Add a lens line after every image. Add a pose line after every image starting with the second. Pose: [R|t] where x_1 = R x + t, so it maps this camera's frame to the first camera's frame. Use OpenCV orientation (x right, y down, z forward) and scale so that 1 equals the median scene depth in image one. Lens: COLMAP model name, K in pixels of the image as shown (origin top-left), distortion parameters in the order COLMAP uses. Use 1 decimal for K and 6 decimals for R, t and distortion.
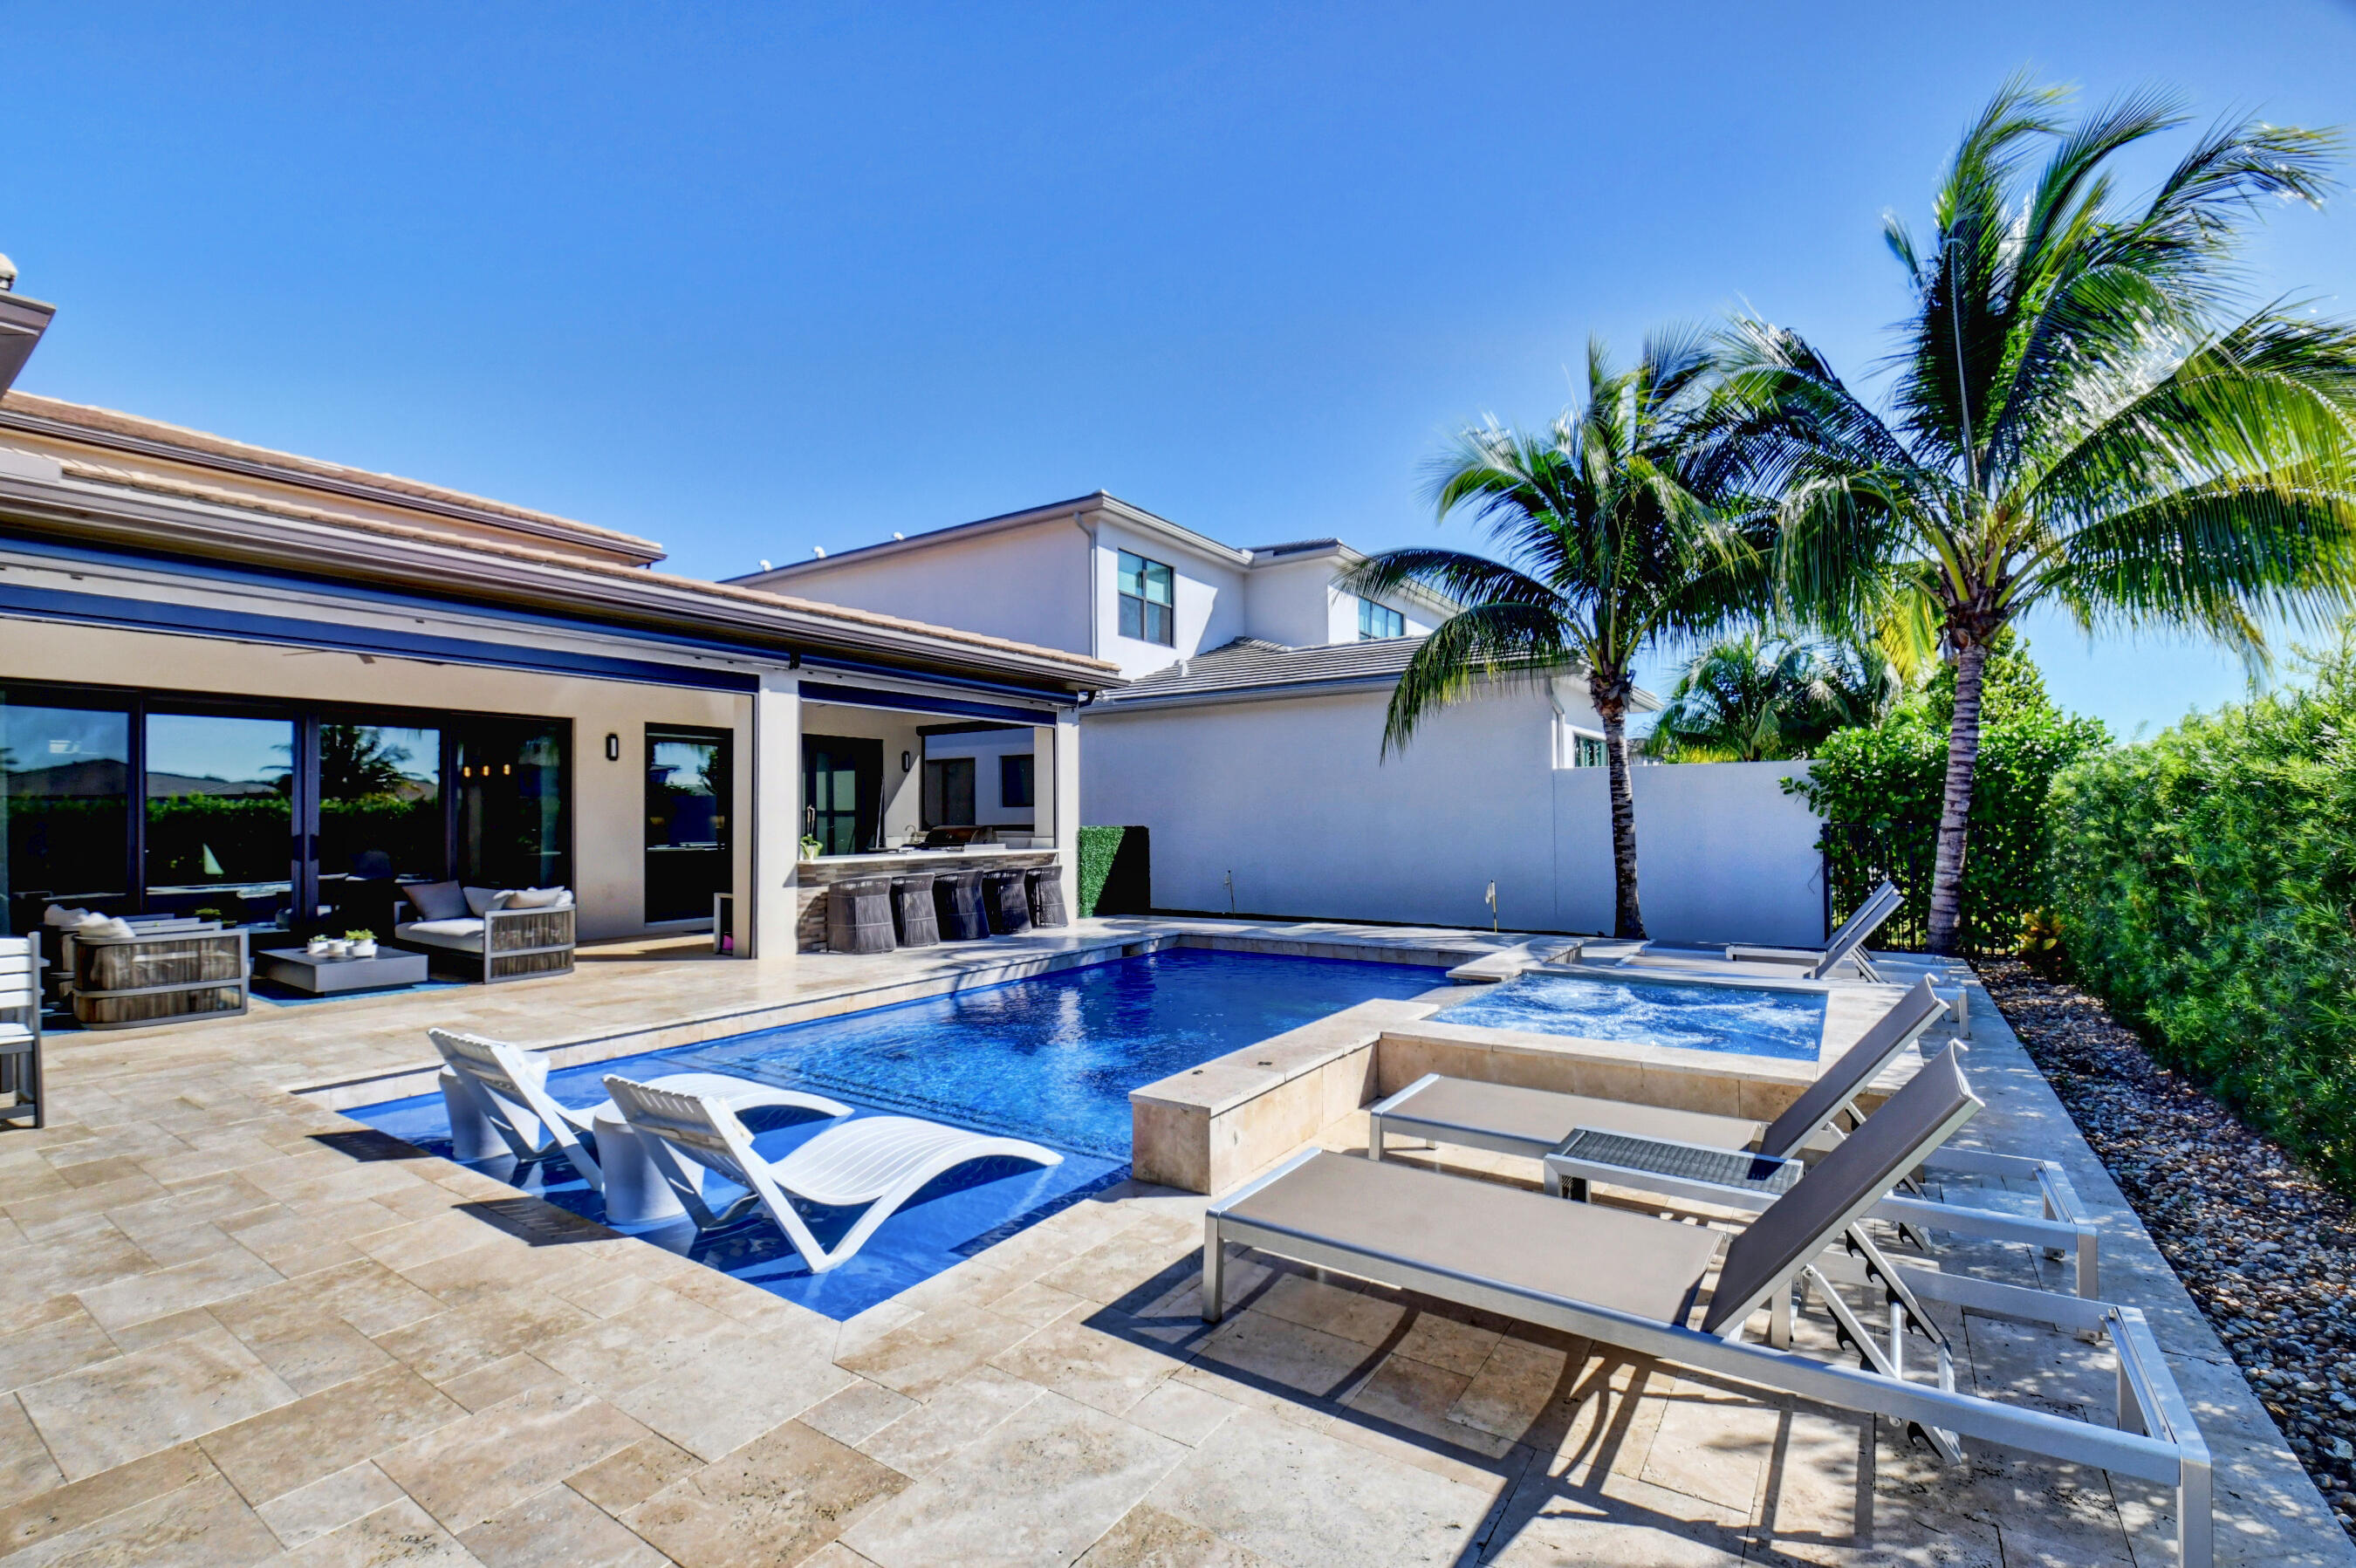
lens RADIAL K [[1026.3, 0, 1169.7], [0, 1026.3, 800.7], [0, 0, 1]] dist [0.018723, -0.031159]
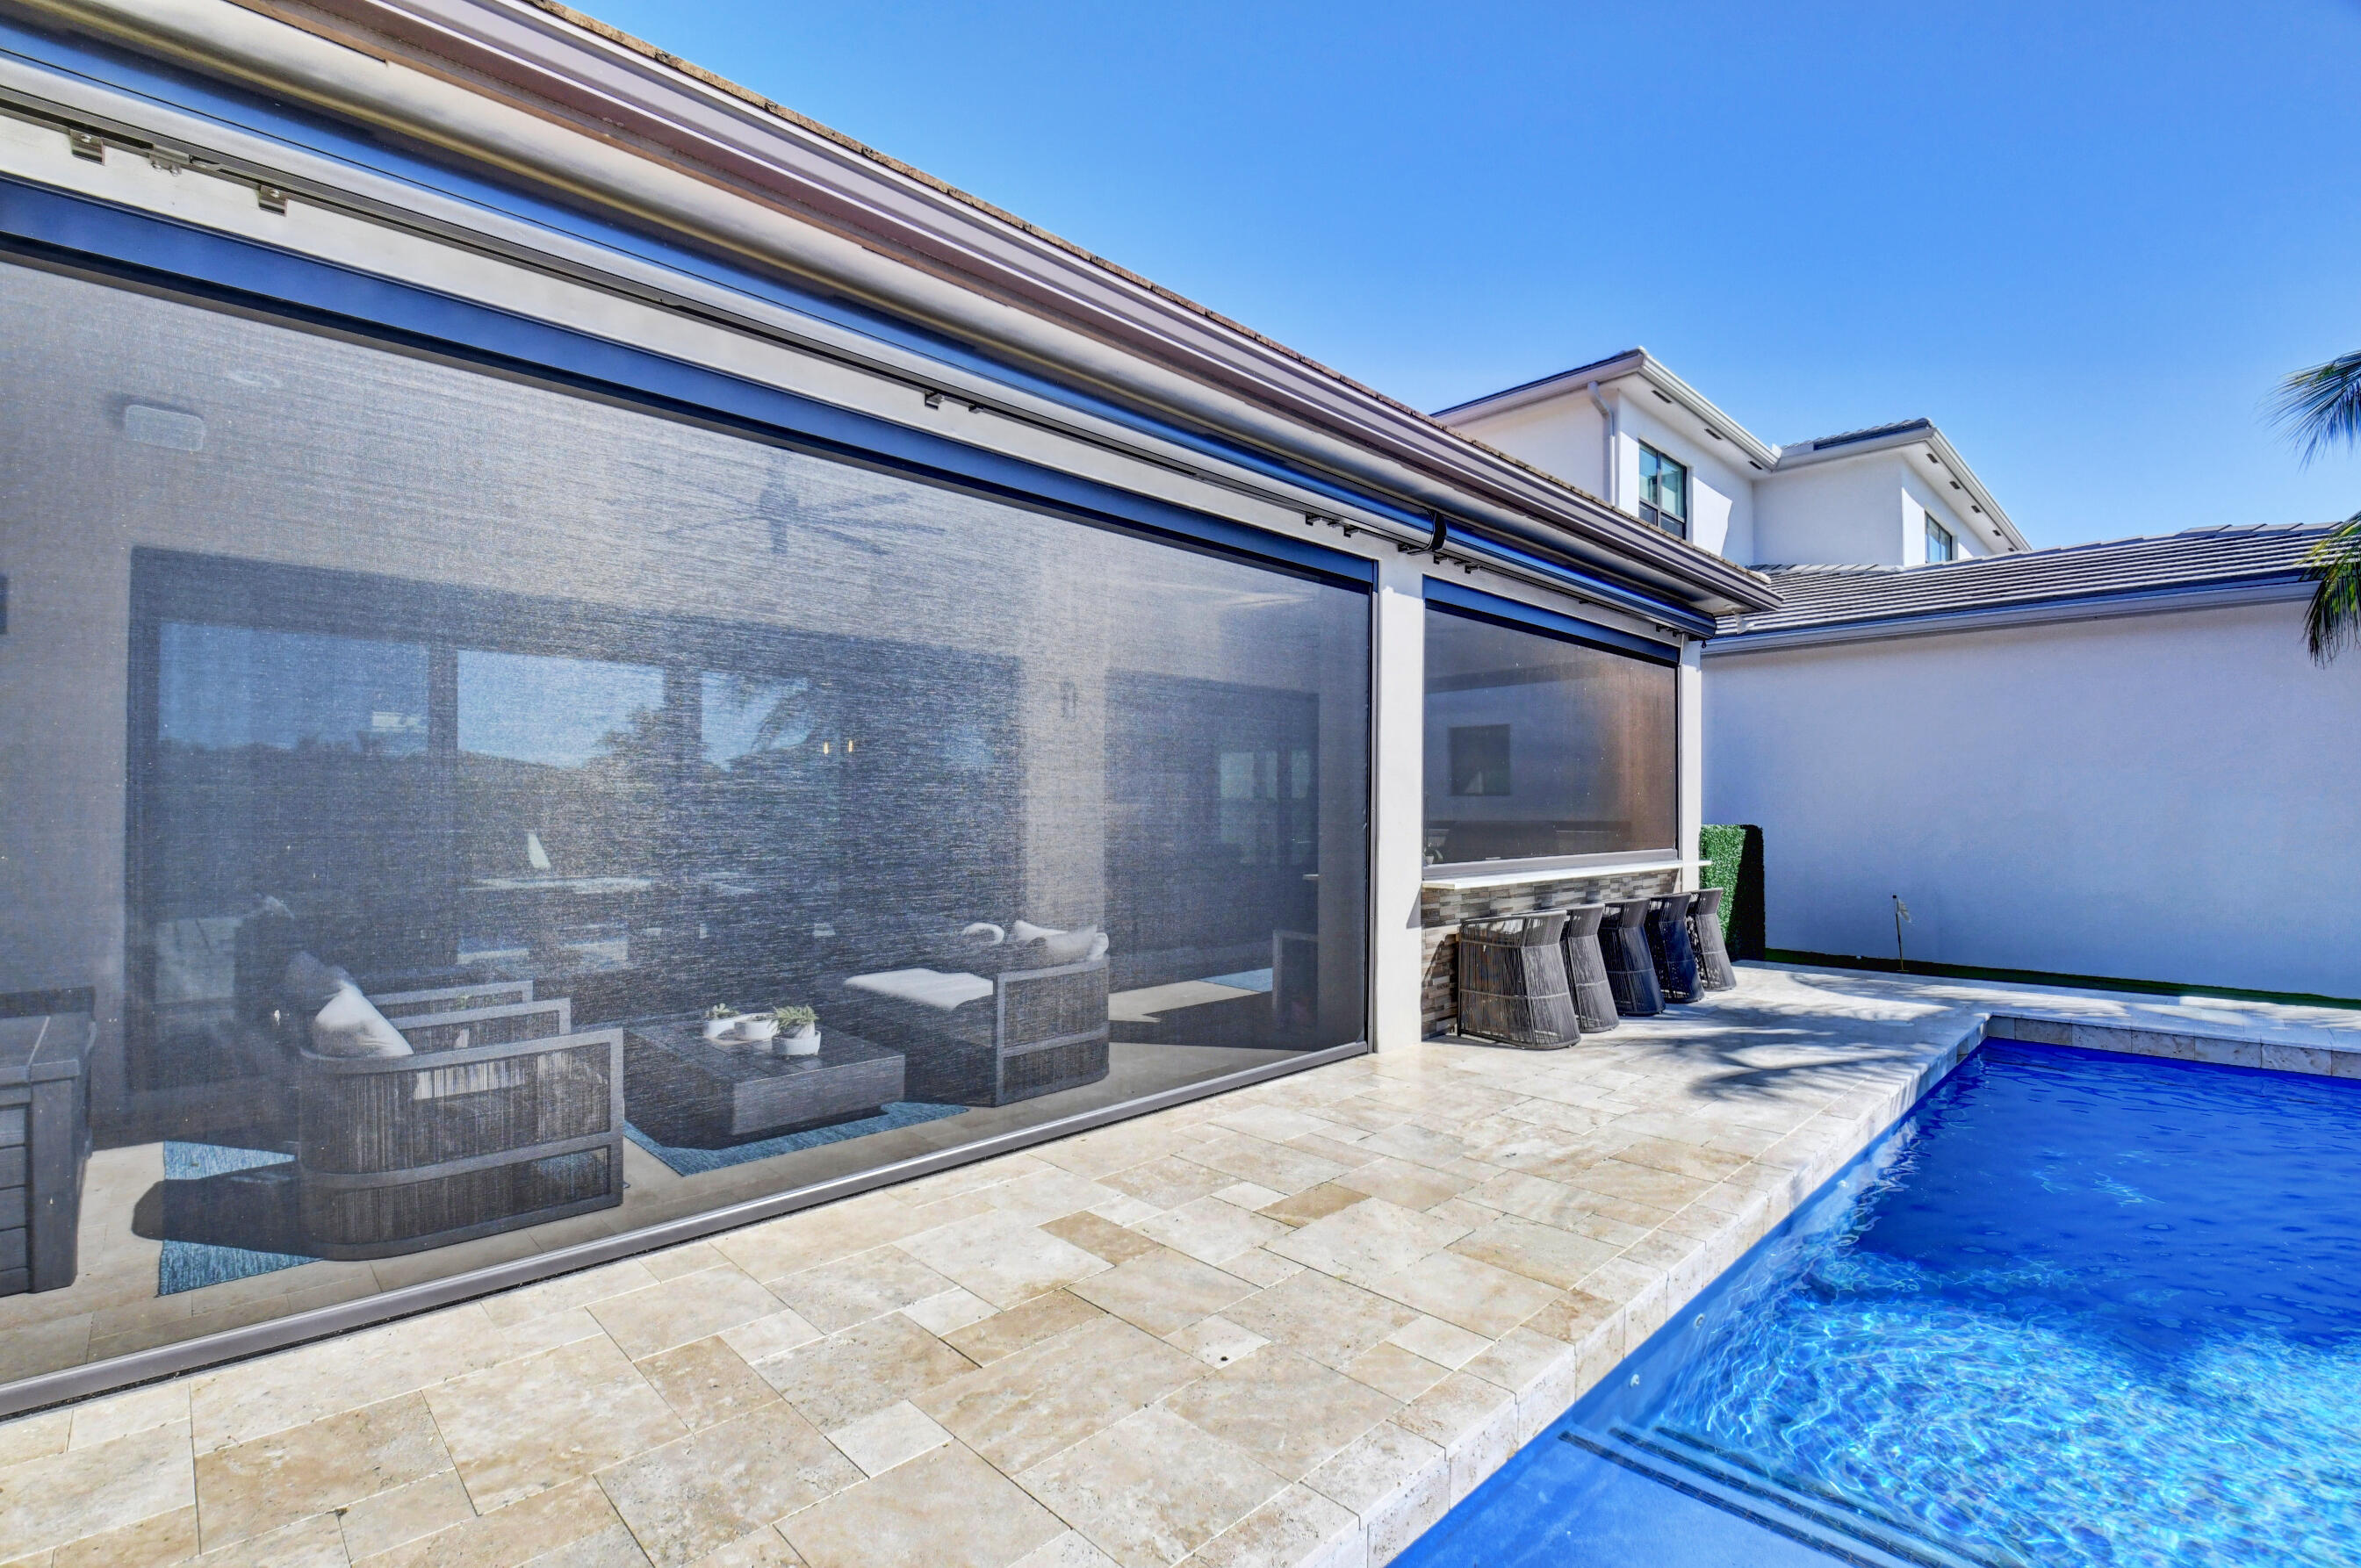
lens RADIAL K [[1046.2, 0, 1174.0], [0, 1046.2, 787.1], [0, 0, 1]] dist [-0.011841, -0.008728]
pose [[0.978477, 0.004240, -0.206312, -0.344235], [-0.005471, 0.999970, -0.005397, 0.007984], [0.206283, 0.006410, 0.978471, 0.357008]]
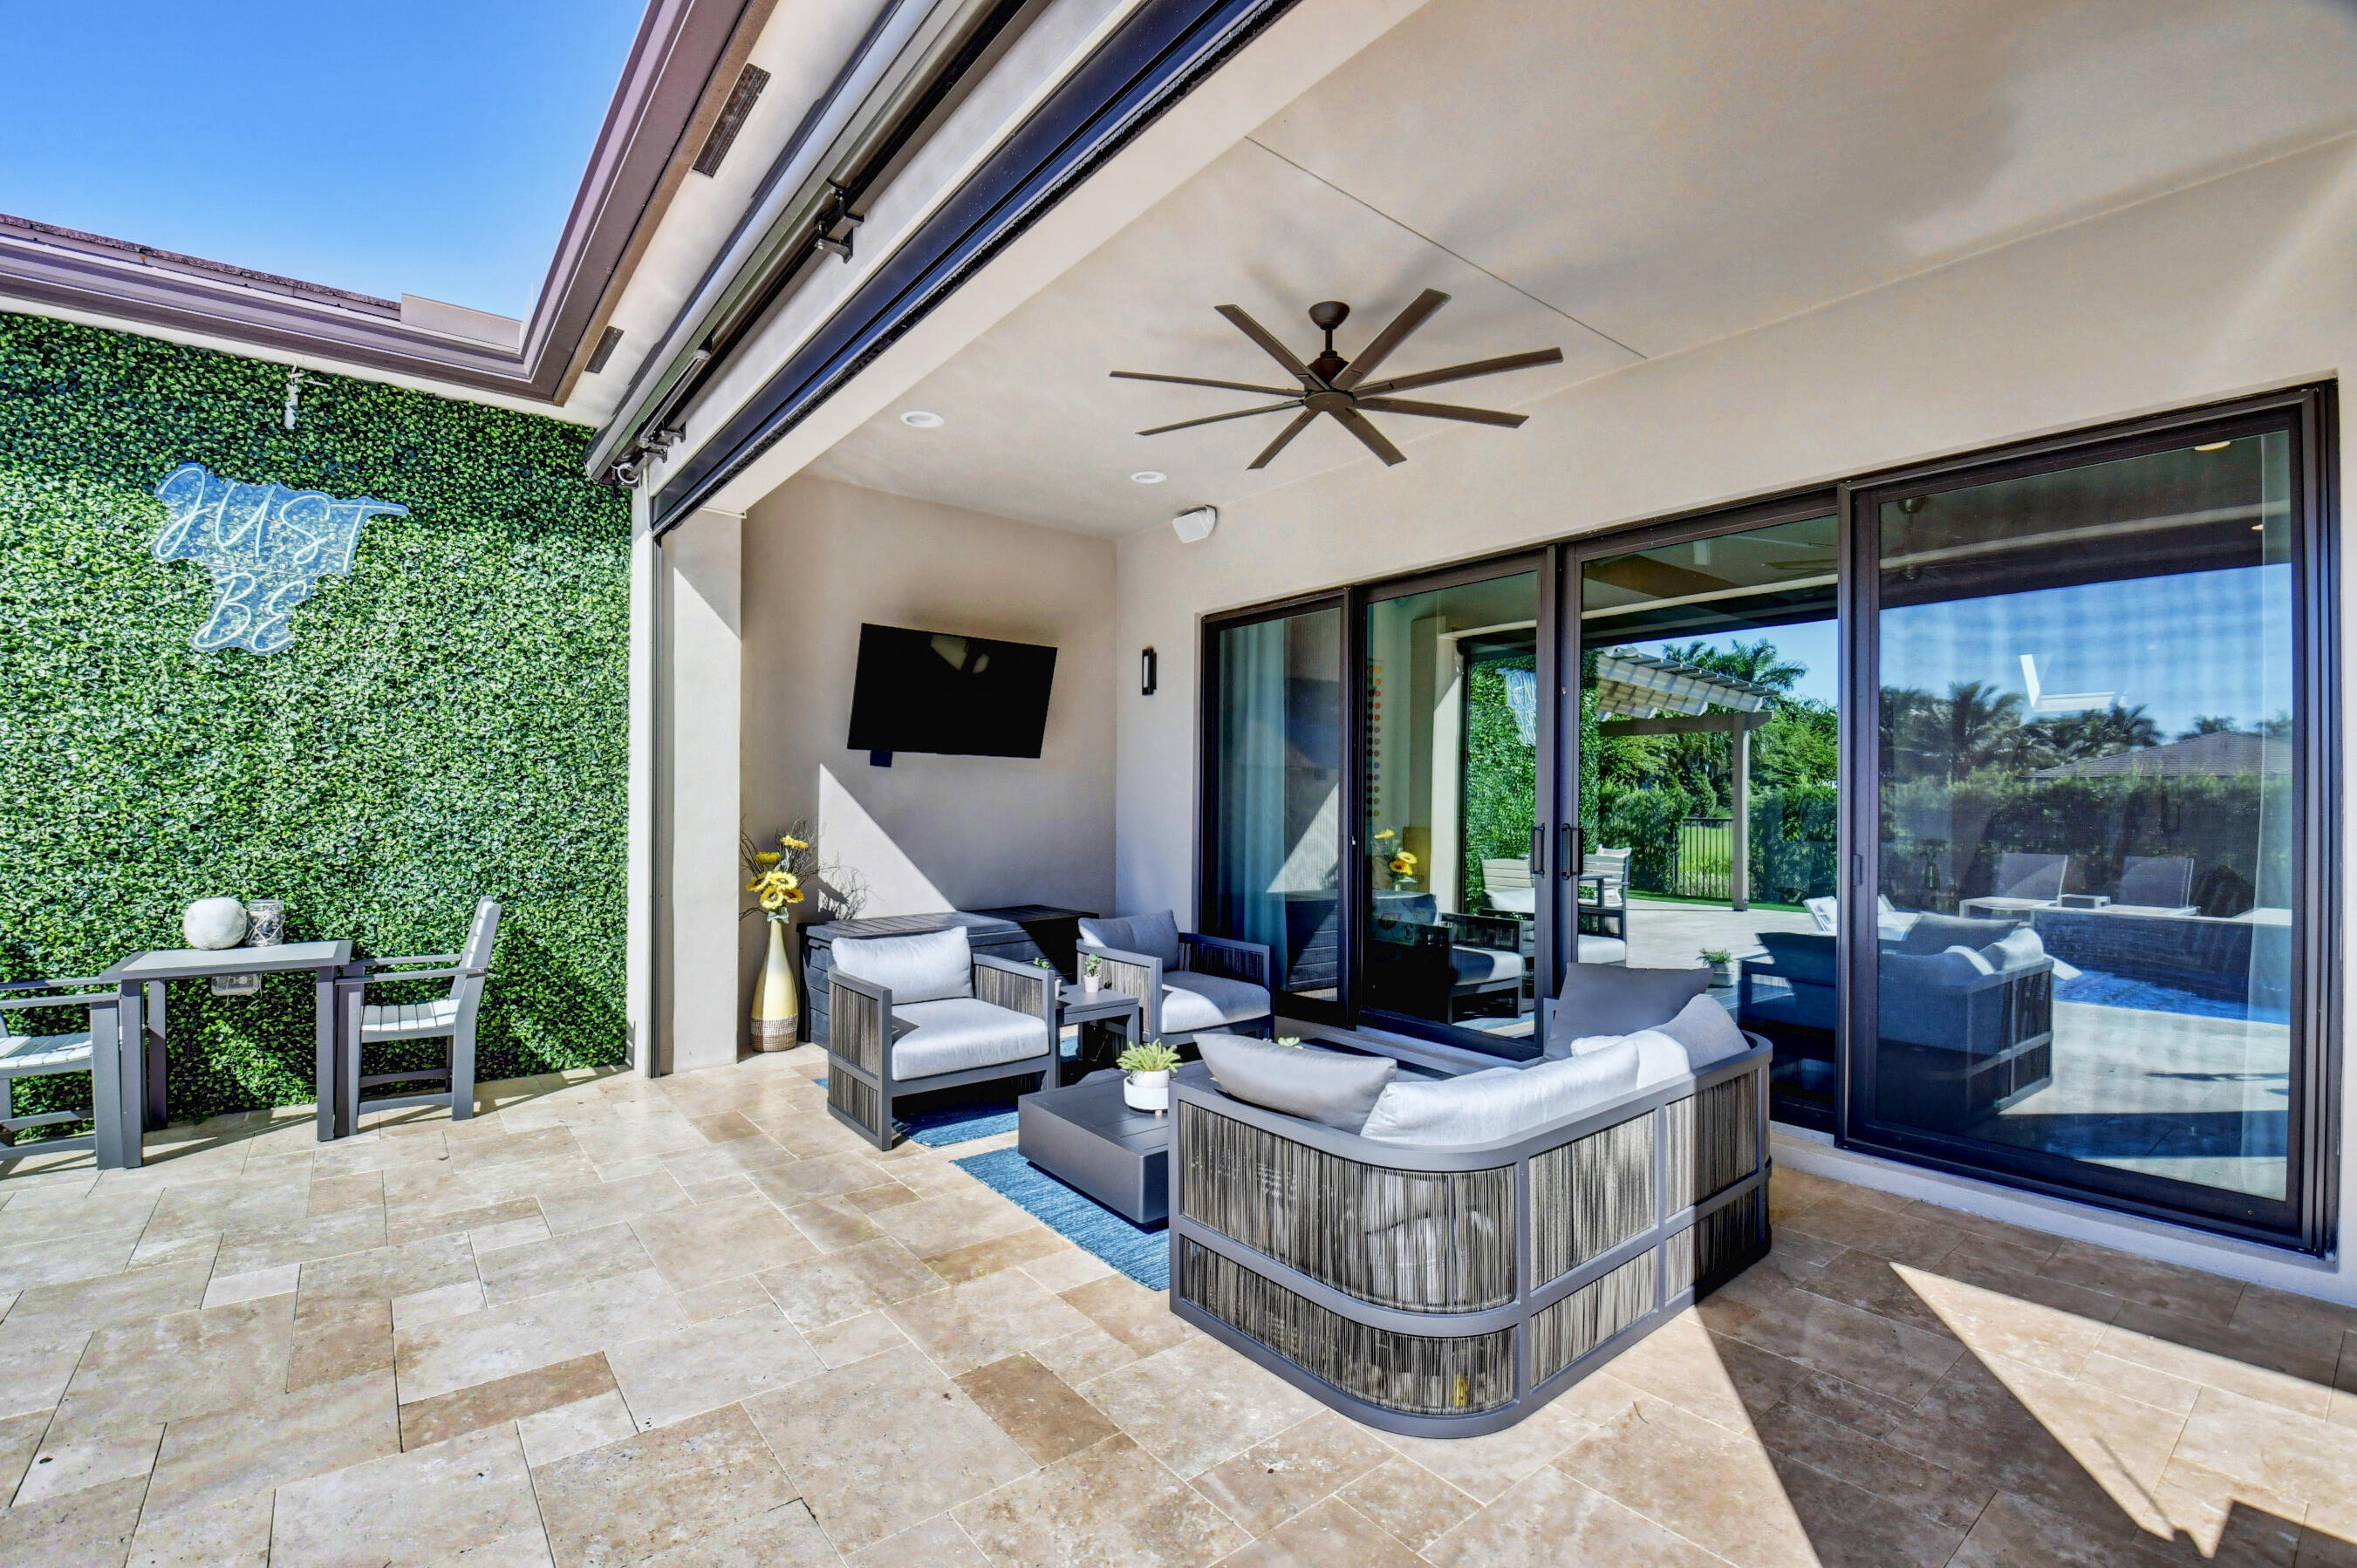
lens RADIAL K [[1036.9, 0, 1168.4], [0, 1036.9, 798.5], [0, 0, 1]] dist [0.000885, -0.017242]
pose [[-0.314118, -0.000050, -0.949384, -0.275247], [0.009488, 0.999950, -0.003192, 0.017658], [0.949337, -0.010011, -0.314101, 0.824193]]
